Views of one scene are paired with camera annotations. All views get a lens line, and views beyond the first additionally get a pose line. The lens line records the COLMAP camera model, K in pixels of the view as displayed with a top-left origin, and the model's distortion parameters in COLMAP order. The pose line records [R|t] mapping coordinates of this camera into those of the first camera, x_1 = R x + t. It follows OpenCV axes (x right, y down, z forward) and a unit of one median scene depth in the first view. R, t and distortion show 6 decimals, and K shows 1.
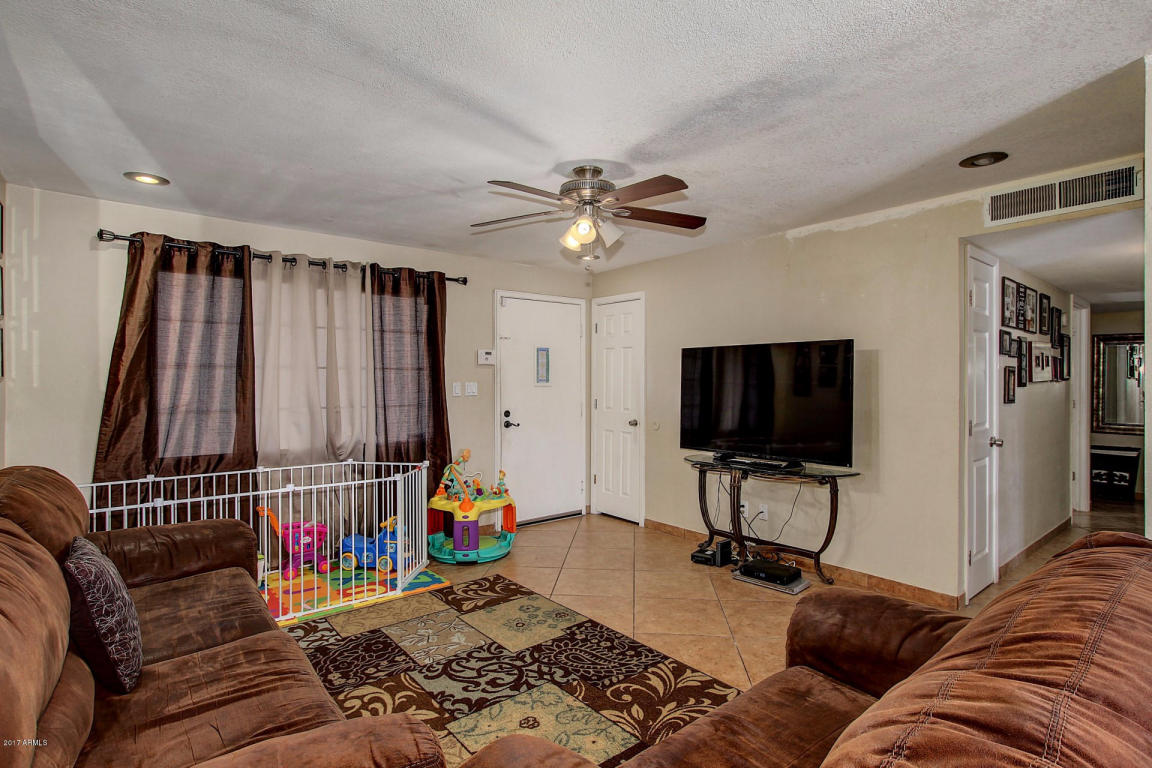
lens RADIAL K [[571.1, 0, 571.4], [0, 571.1, 383.1], [0, 0, 1]] dist [-0.017887, 0.000386]
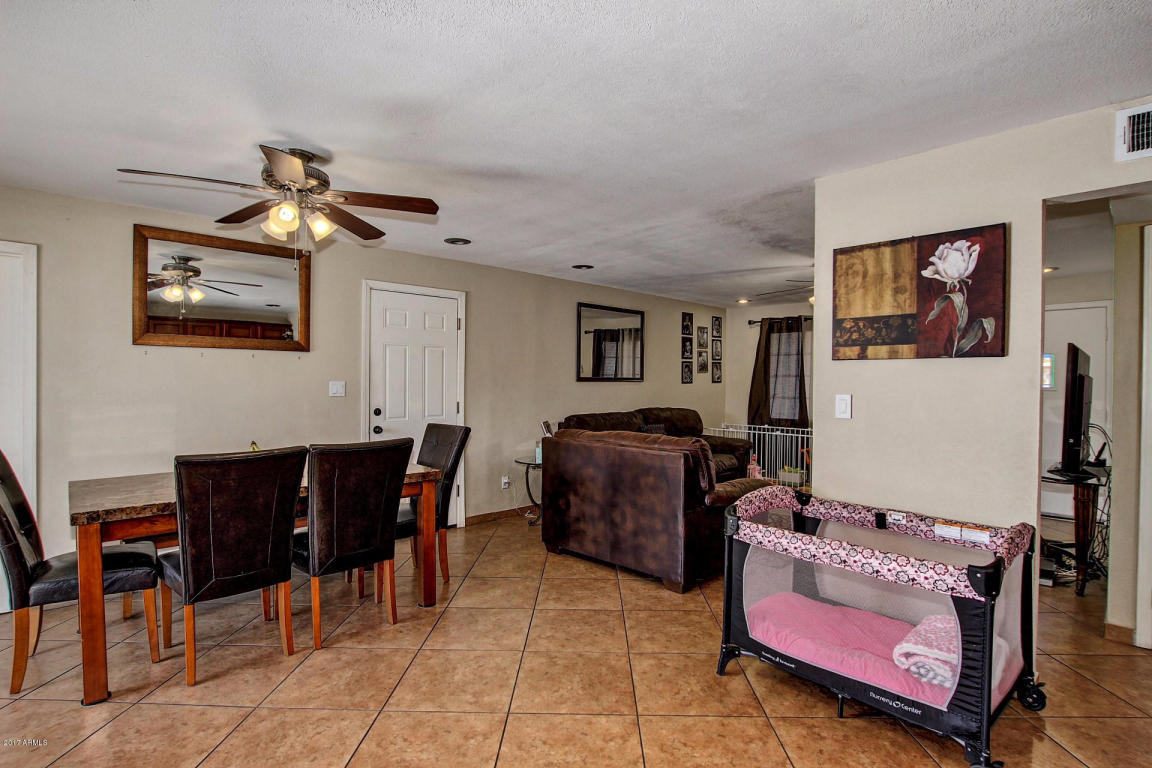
lens RADIAL K [[557.8, 0, 577.2], [0, 557.8, 385.0], [0, 0, 1]] dist [-0.026302, 0.000605]
pose [[0.087692, 0.006699, -0.996125, 1.326328], [-0.015814, 0.999861, 0.005332, 0.003981], [0.996022, 0.015285, 0.087786, 0.051431]]
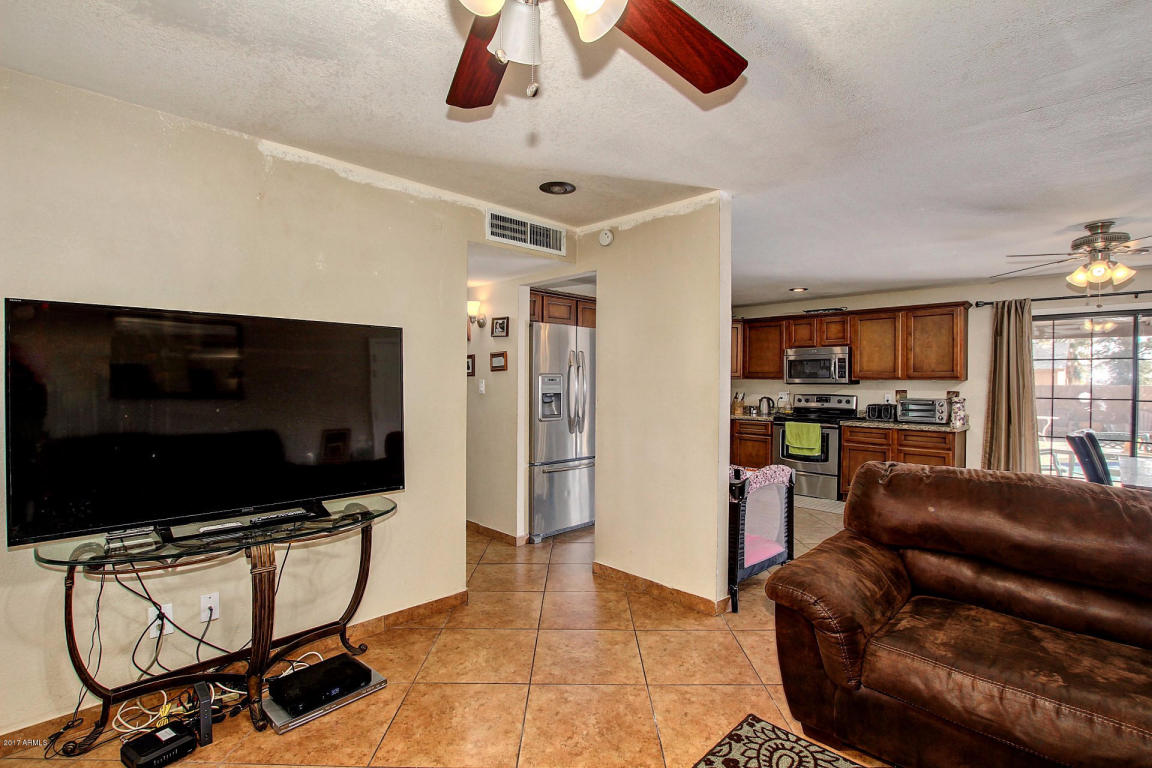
lens RADIAL K [[535.5, 0, 576.7], [0, 535.5, 384.6], [0, 0, 1]] dist [-0.026564, 0.000529]
pose [[-0.112347, -0.009688, 0.993622, -0.263353], [0.000915, 0.999951, 0.009853, -0.004976], [-0.993669, 0.002016, -0.112332, 0.804730]]
